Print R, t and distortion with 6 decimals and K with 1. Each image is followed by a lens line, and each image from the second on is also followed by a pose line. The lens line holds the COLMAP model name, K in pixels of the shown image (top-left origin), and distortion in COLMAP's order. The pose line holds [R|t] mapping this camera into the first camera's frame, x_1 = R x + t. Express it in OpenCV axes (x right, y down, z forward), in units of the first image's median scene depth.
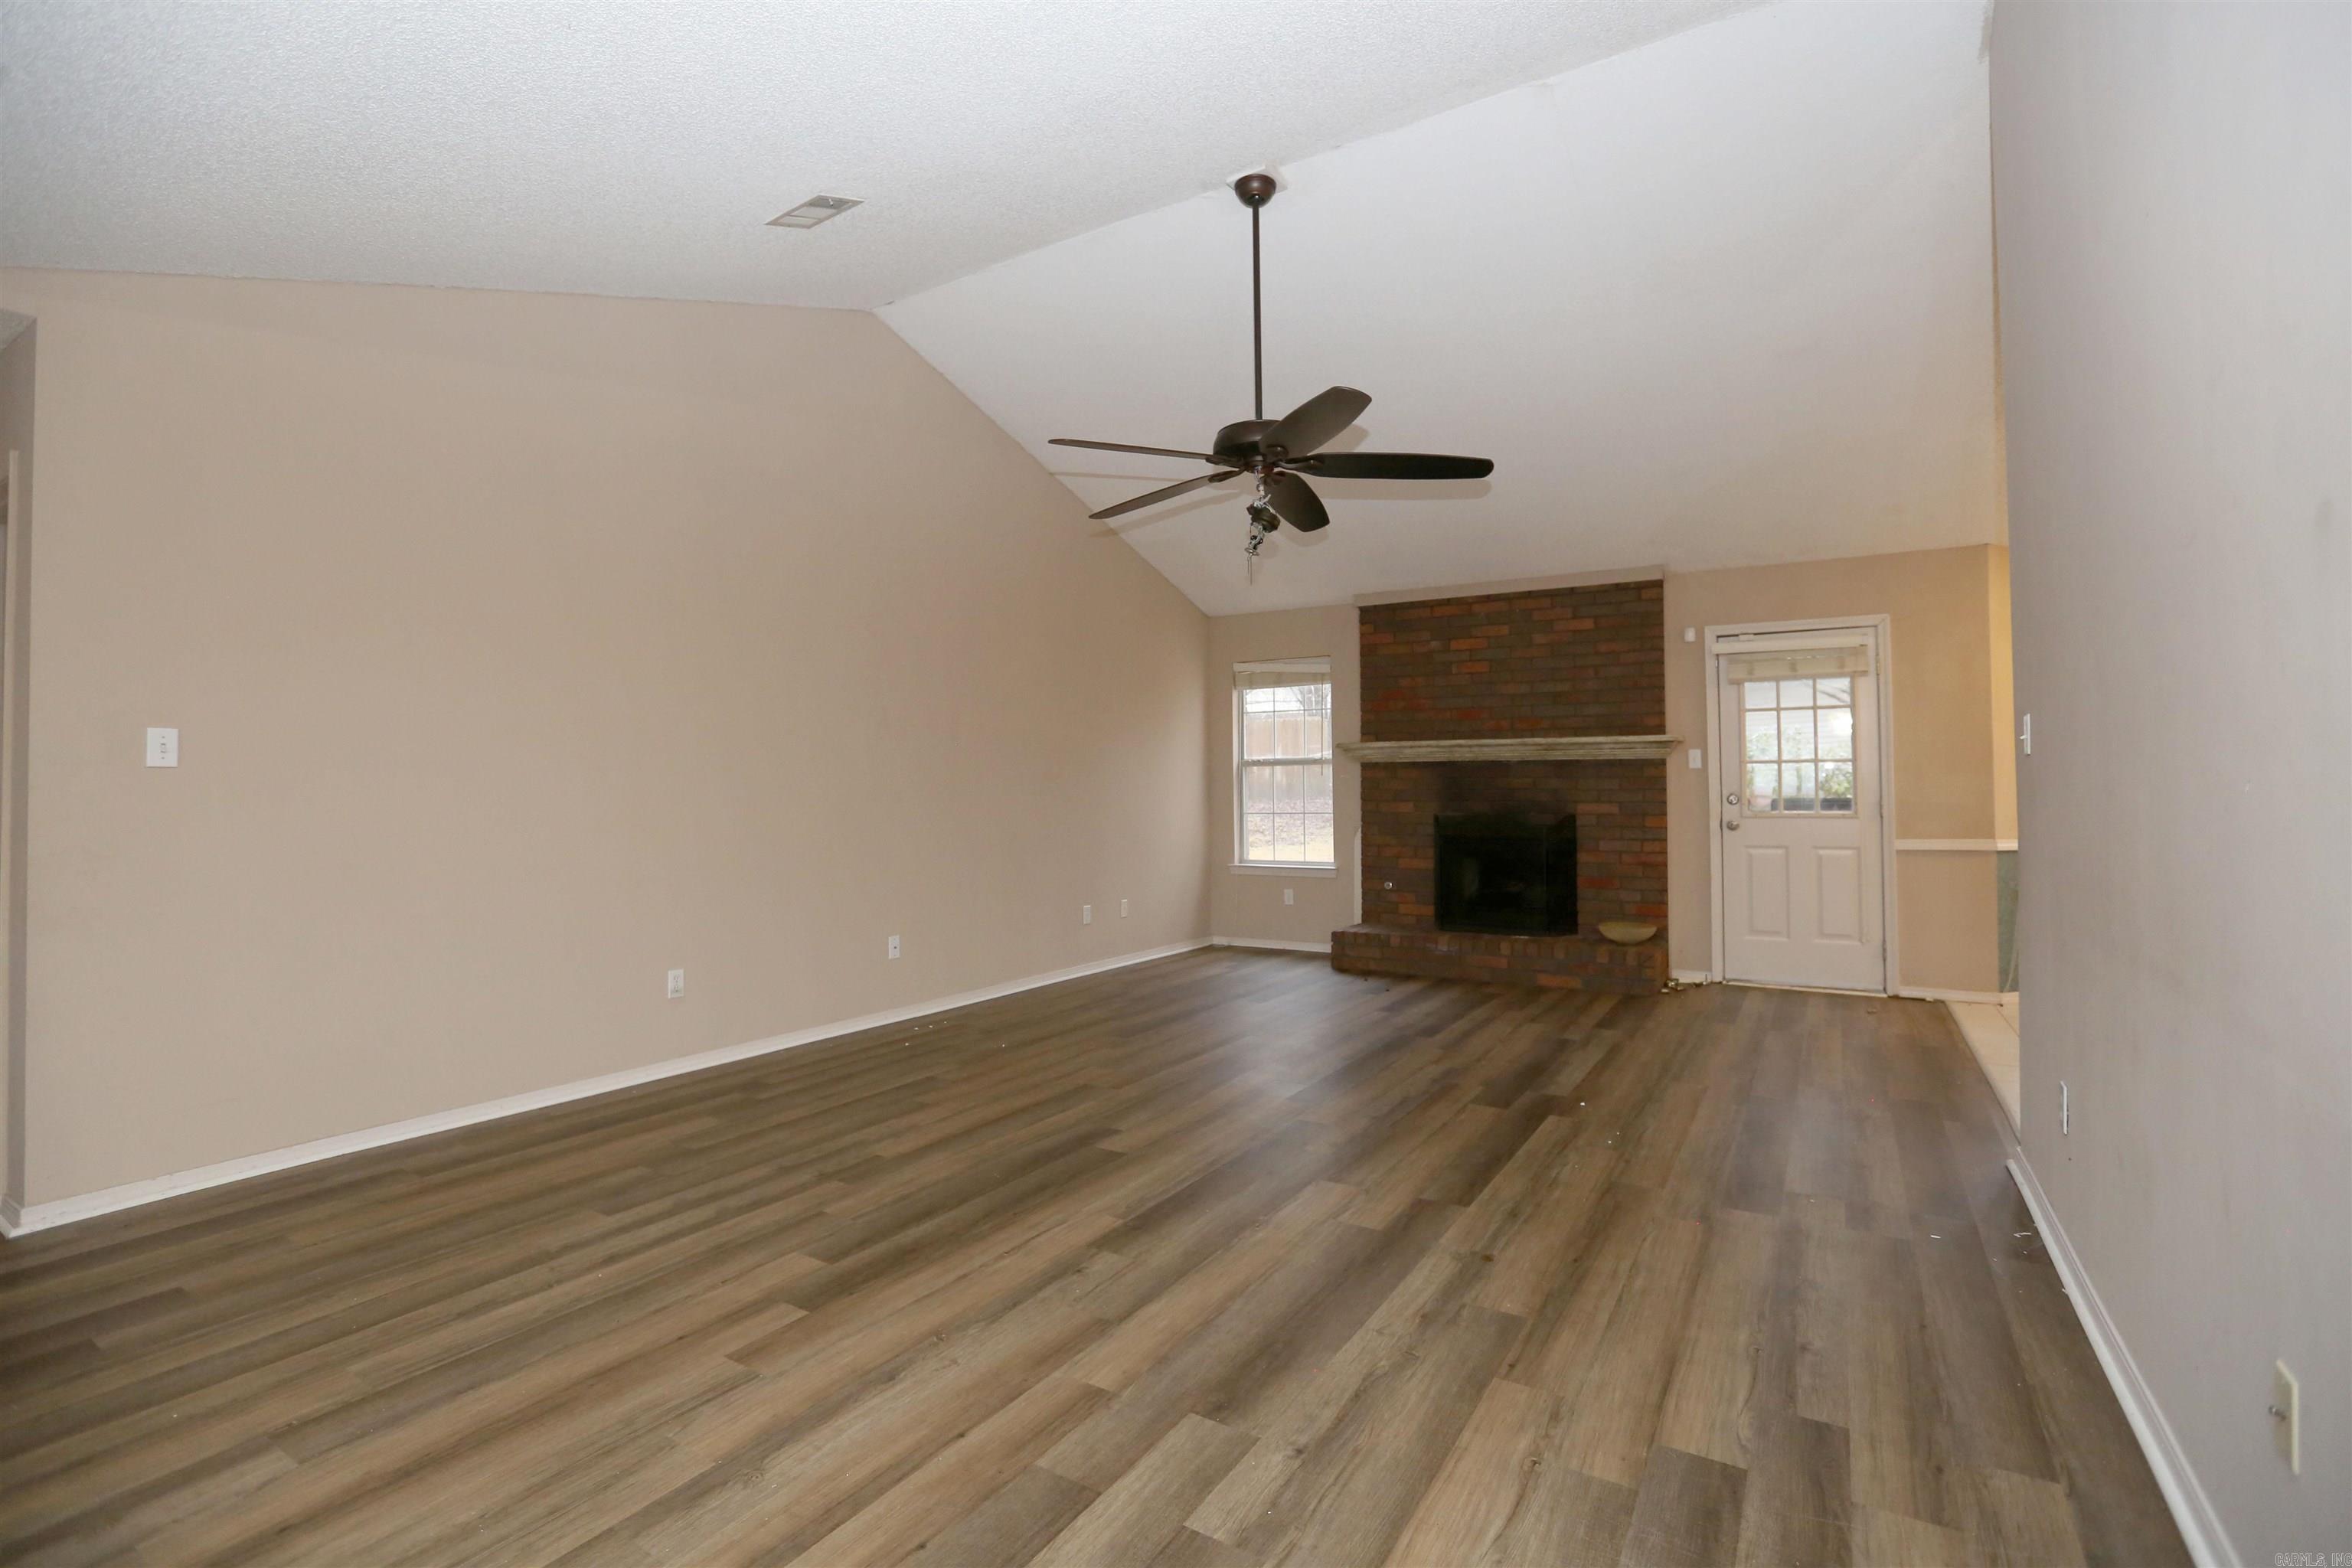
lens RADIAL K [[1067.2, 0, 1171.6], [0, 1067.2, 768.4], [0, 0, 1]] dist [-0.057558, 0.020843]
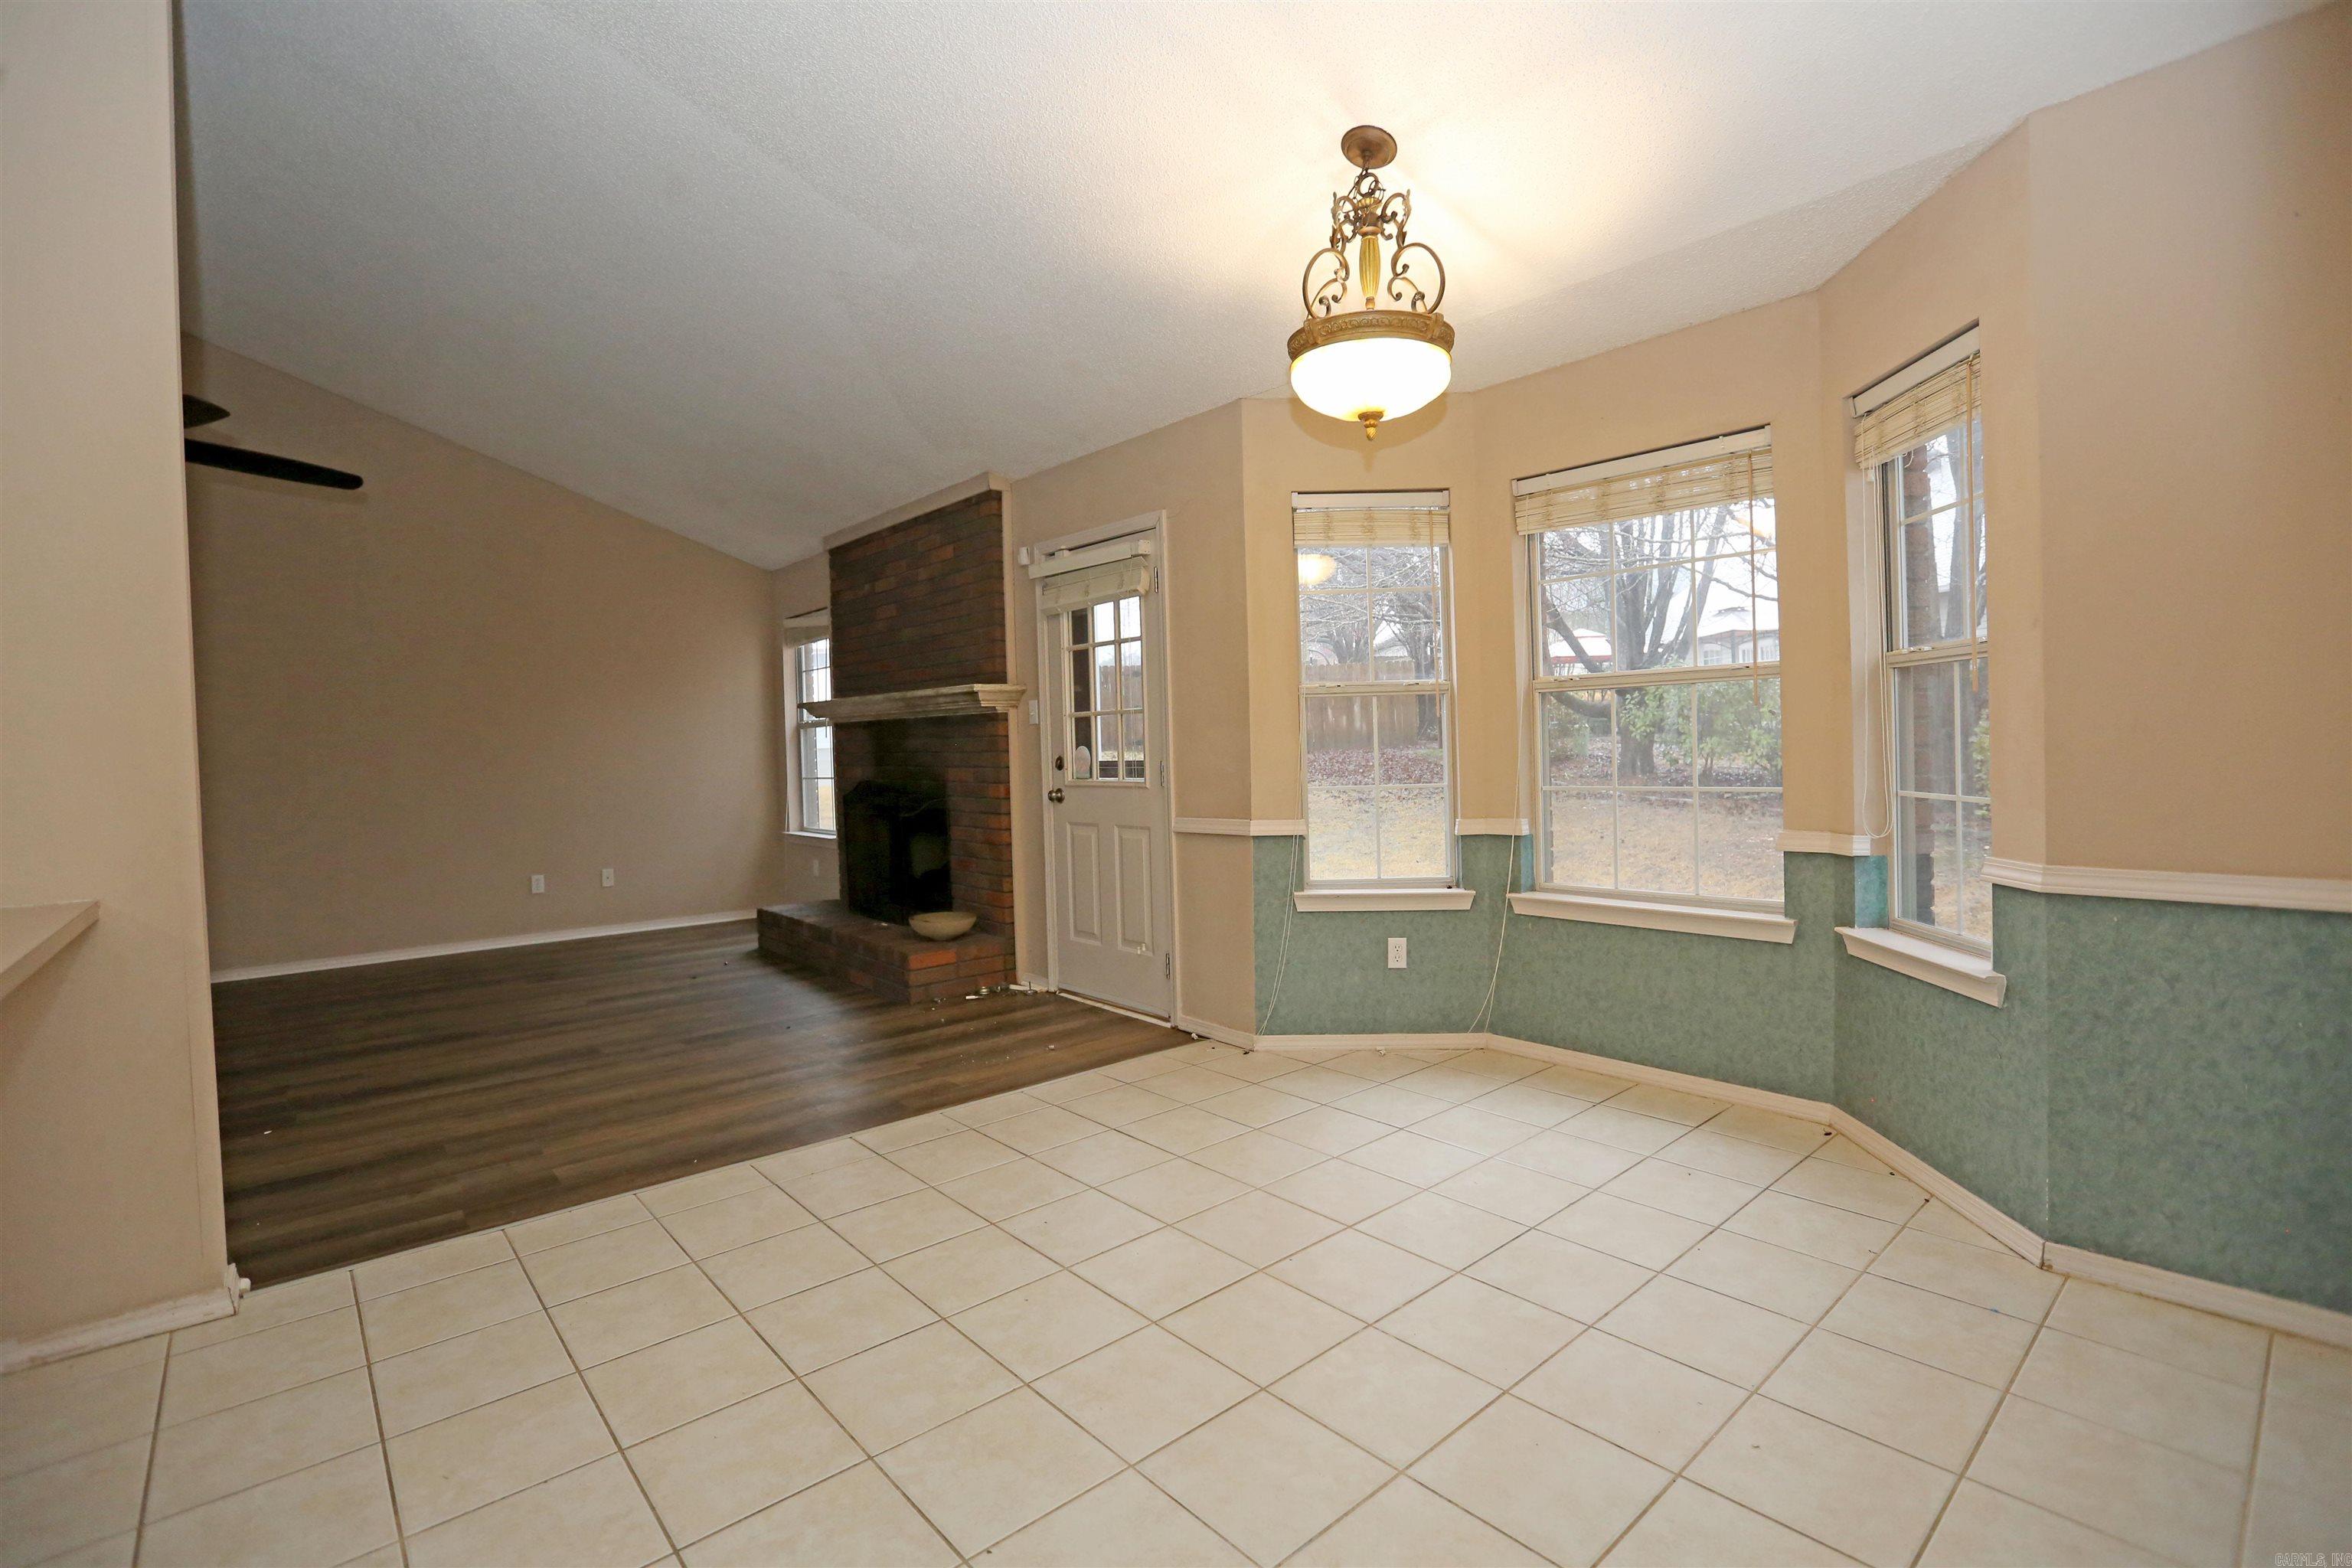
lens RADIAL K [[1067.2, 0, 1171.6], [0, 1067.2, 768.4], [0, 0, 1]] dist [-0.057558, 0.020843]
pose [[0.955448, -0.013763, -0.294840, 0.843505], [0.029059, 0.998446, 0.047561, -0.002170], [0.293727, -0.054010, 0.954362, 0.261215]]
